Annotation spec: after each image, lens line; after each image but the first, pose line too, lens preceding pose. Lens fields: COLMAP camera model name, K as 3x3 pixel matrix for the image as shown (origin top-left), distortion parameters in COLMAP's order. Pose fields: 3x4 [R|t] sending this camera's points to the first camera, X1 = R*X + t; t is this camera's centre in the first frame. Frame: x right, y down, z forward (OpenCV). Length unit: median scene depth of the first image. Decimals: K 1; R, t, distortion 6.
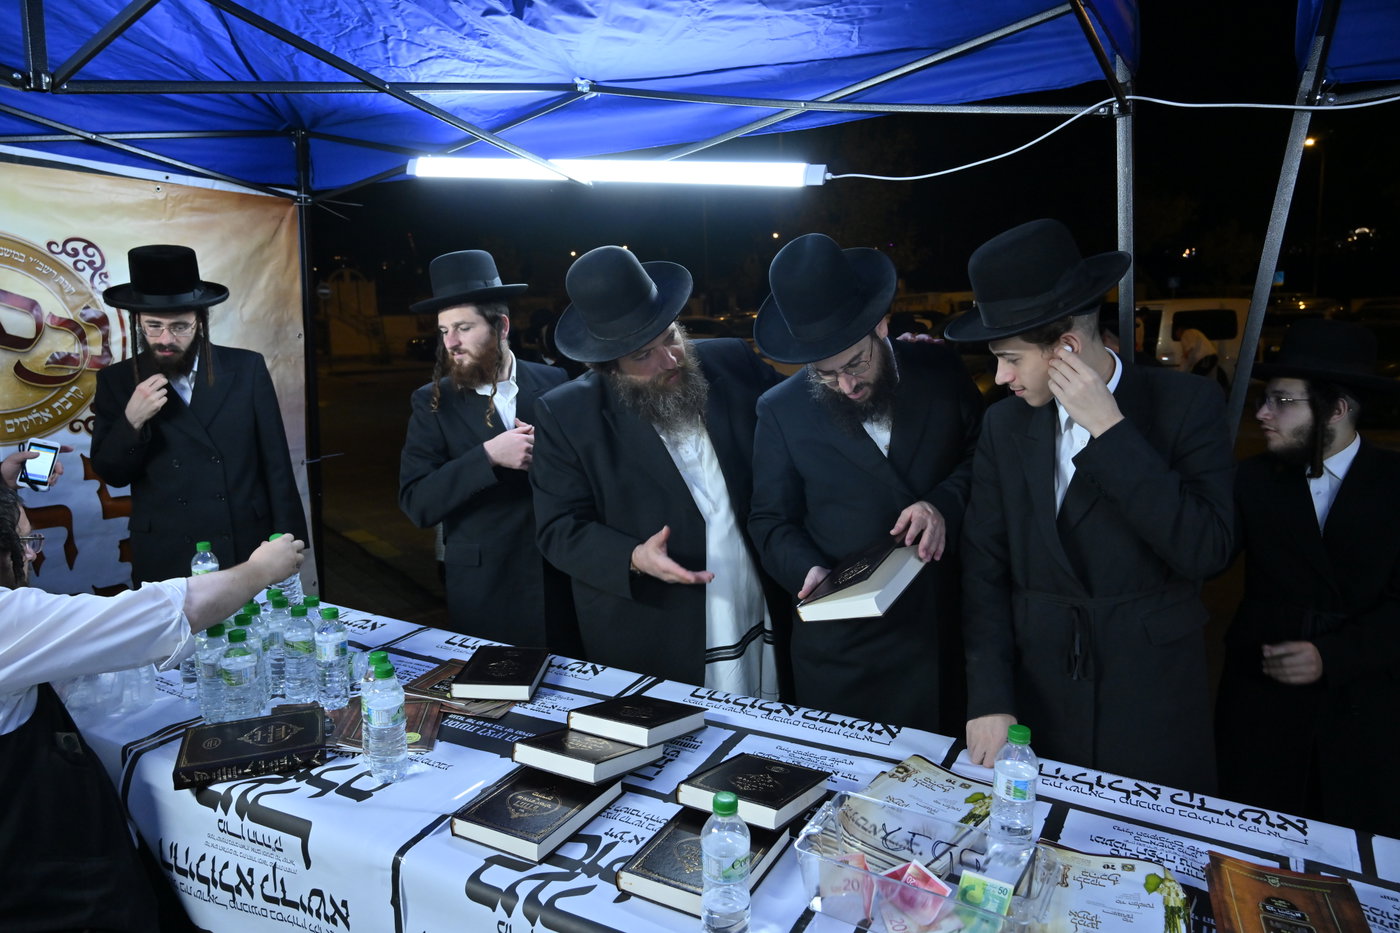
lens RADIAL K [[933.9, 0, 703.8], [0, 933.9, 463.0], [0, 0, 1]] dist [-0.002342, -0.002756]
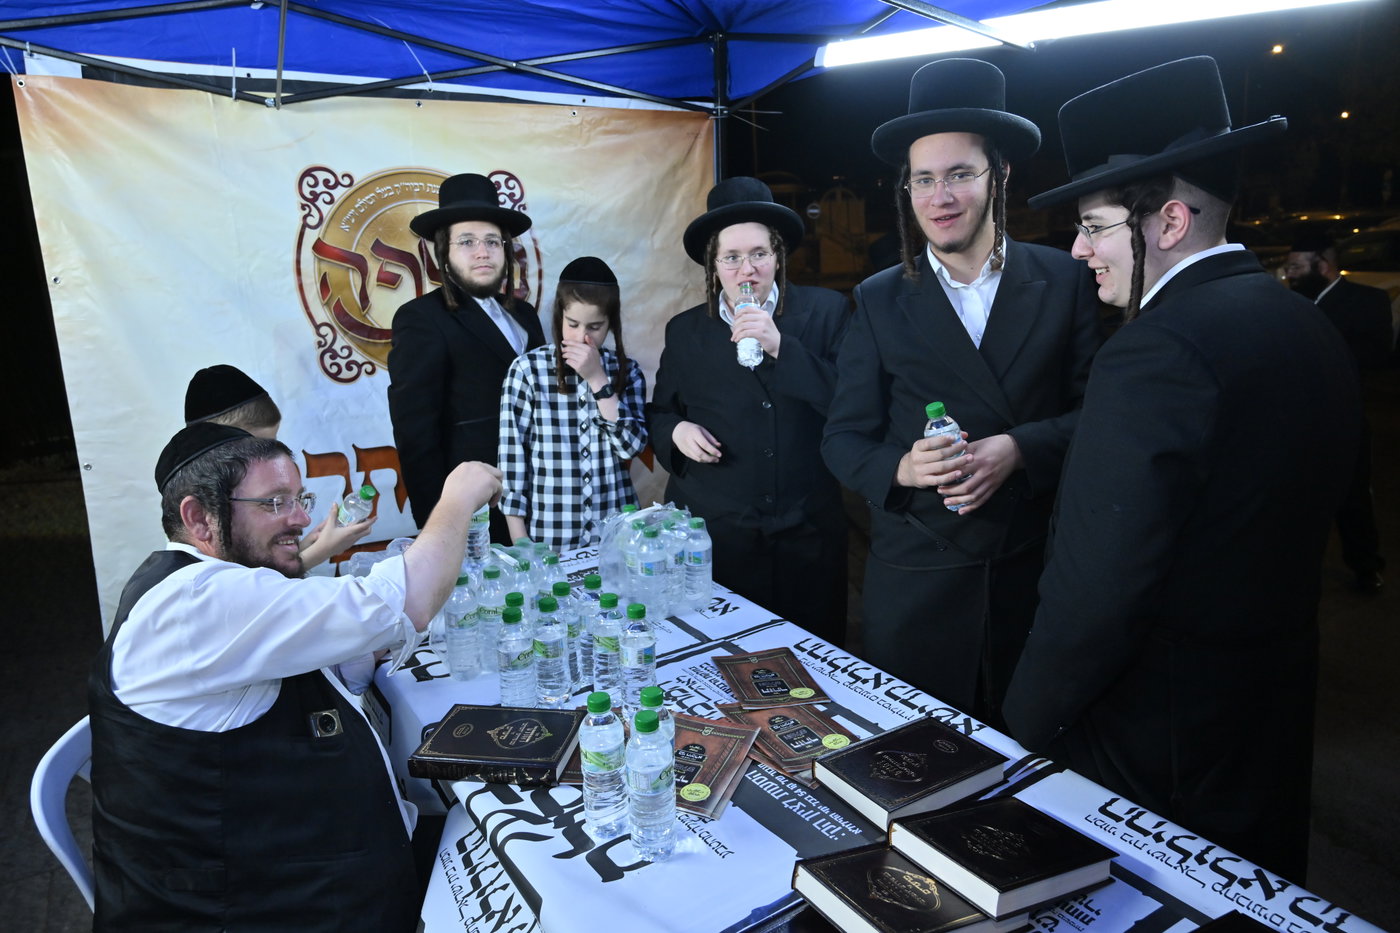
lens RADIAL K [[933.9, 0, 705.2], [0, 933.9, 460.9], [0, 0, 1]] dist [-0.002342, -0.002756]
pose [[0.875266, 0.079512, -0.477061, 0.023954], [-0.038128, 0.994667, 0.095829, -0.032930], [0.482137, -0.065686, 0.873630, 0.193136]]
